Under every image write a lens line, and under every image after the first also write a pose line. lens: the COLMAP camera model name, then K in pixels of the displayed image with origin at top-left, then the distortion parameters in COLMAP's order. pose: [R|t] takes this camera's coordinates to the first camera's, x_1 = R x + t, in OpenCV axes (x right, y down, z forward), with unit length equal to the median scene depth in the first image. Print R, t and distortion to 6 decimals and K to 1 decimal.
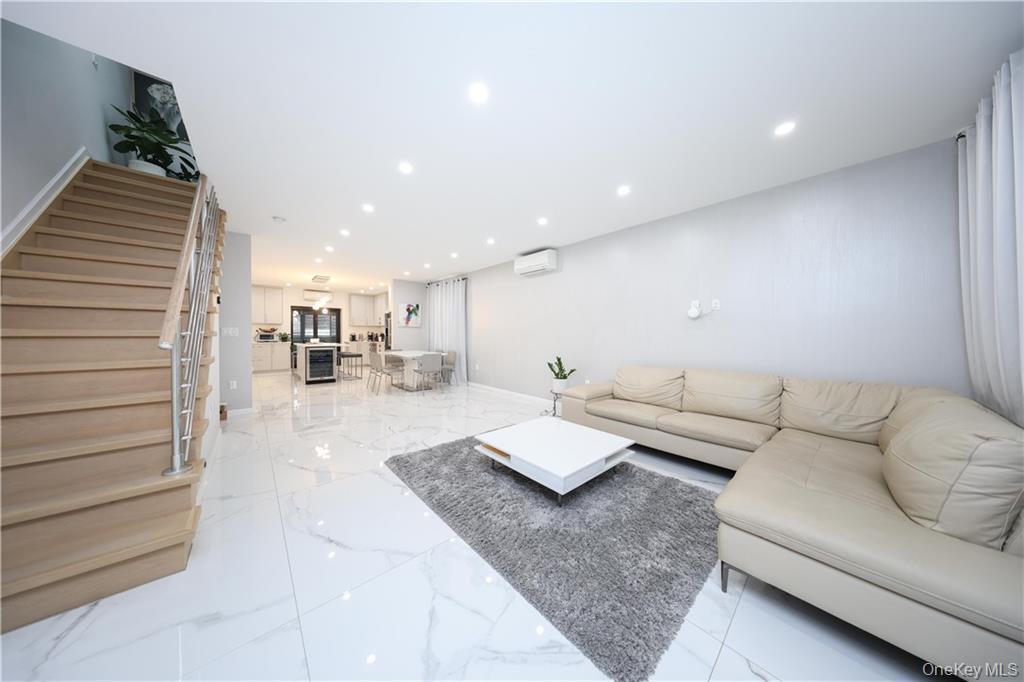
lens RADIAL K [[295.9, 0, 512.0], [0, 295.9, 341.0], [0, 0, 1]] dist [-0.000152, -0.000027]
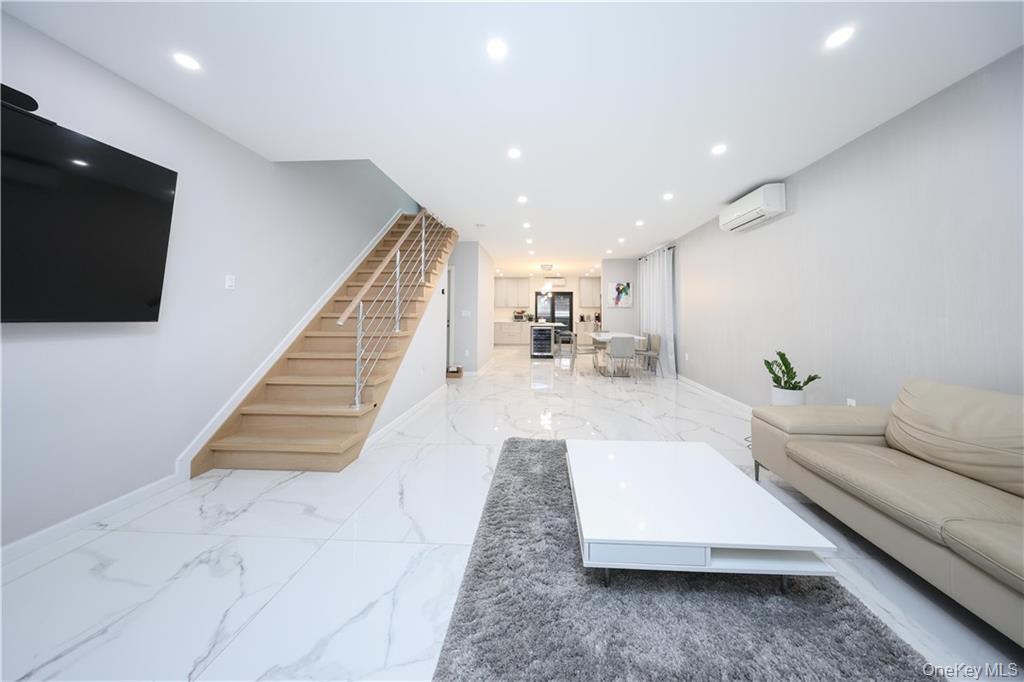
lens RADIAL K [[307.9, 0, 527.4], [0, 307.9, 305.7], [0, 0, 1]] dist [0.000338, -0.000037]
pose [[0.712977, -0.023480, -0.700794, 0.152249], [-0.013112, 0.998818, -0.046806, -0.003253], [0.701065, 0.042560, 0.711826, 0.112154]]
